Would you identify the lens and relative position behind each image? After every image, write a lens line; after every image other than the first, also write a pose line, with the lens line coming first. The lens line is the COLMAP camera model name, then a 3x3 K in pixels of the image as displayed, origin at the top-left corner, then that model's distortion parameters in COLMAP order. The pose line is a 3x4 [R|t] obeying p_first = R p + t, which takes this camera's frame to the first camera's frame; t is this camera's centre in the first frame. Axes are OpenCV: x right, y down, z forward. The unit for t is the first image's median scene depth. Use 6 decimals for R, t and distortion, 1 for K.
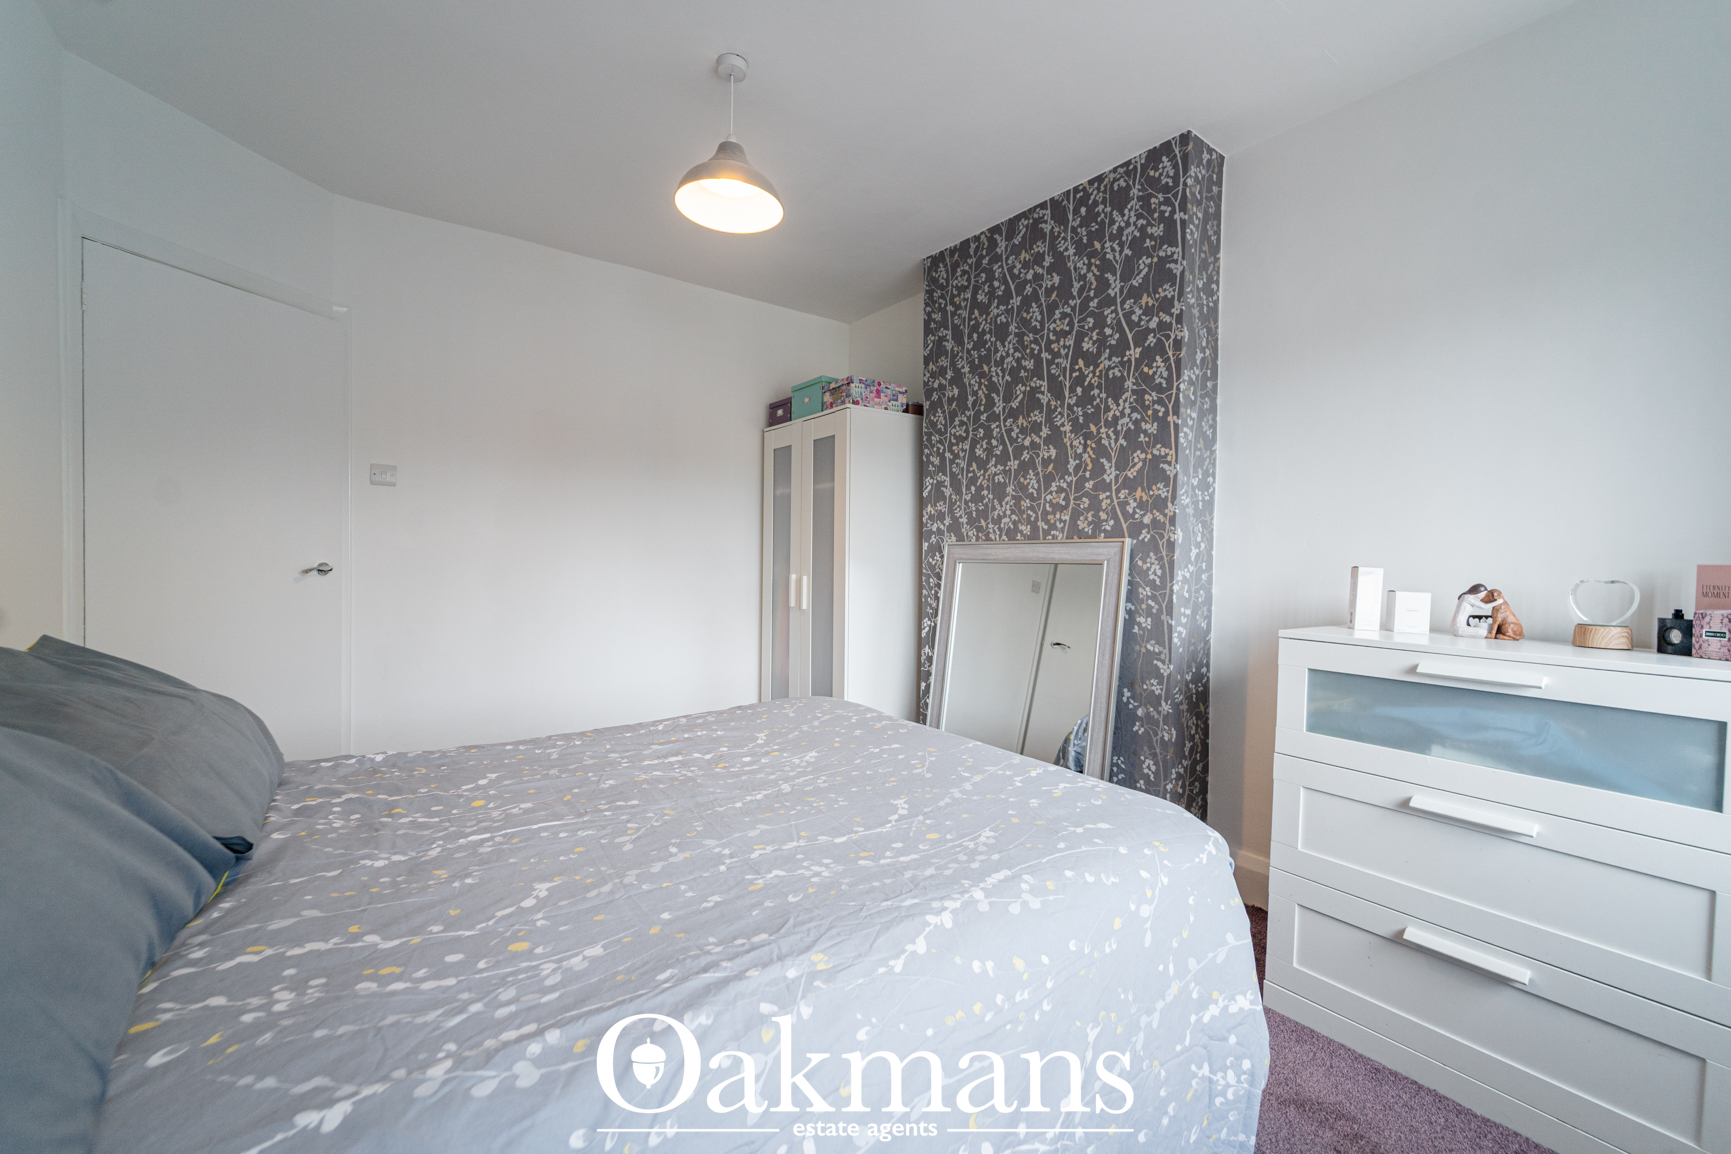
lens RADIAL K [[708.5, 0, 869.8], [0, 708.5, 575.4], [0, 0, 1]] dist [0.002285, -0.002534]
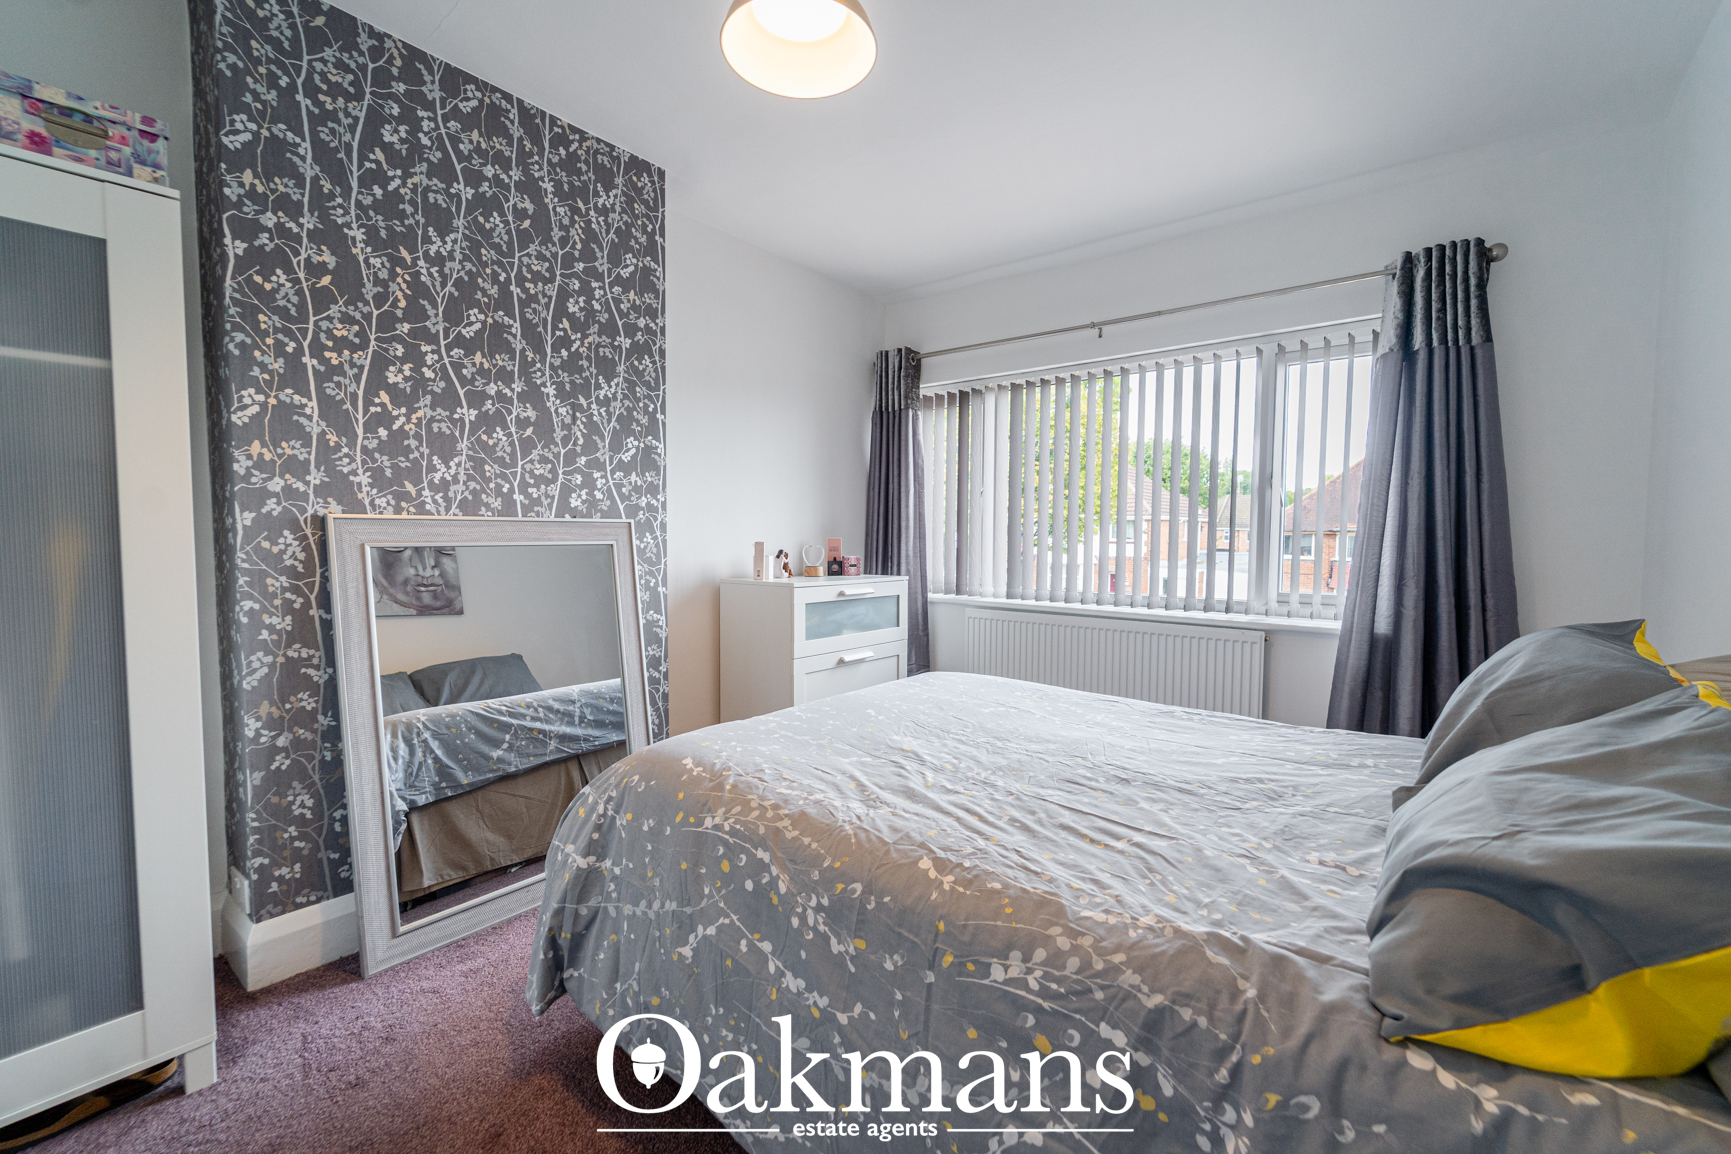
lens RADIAL K [[708.5, 0, 869.4], [0, 708.5, 569.4], [0, 0, 1]] dist [0.002285, -0.002534]
pose [[-0.267569, -0.066773, 0.961222, -0.719171], [0.009701, 0.997359, 0.071983, -0.048224], [-0.963490, 0.028585, -0.266215, 0.898974]]
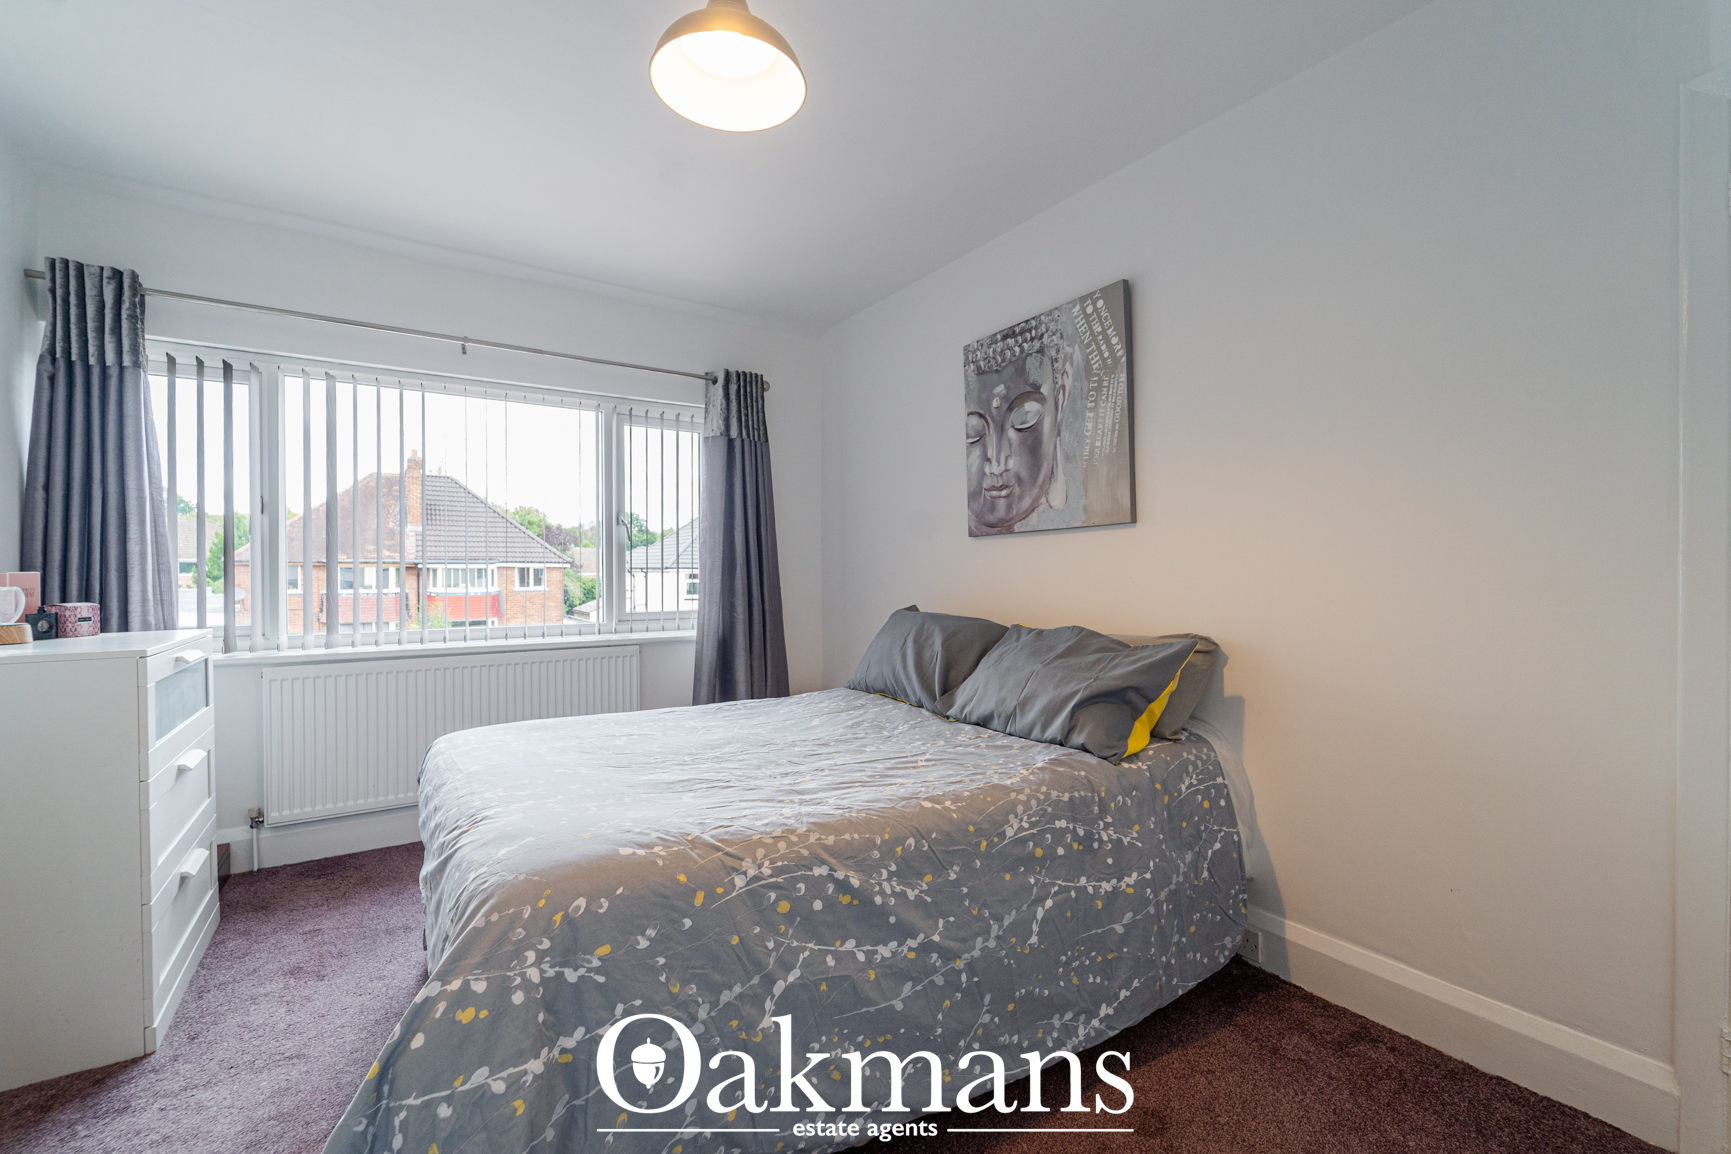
lens RADIAL K [[708.5, 0, 873.2], [0, 708.5, 575.4], [0, 0, 1]] dist [0.002285, -0.002534]
pose [[-0.998786, -0.017814, 0.045923, -0.306683], [-0.016407, 0.999390, 0.030840, -0.045956], [-0.046445, 0.030049, -0.998469, 1.339319]]
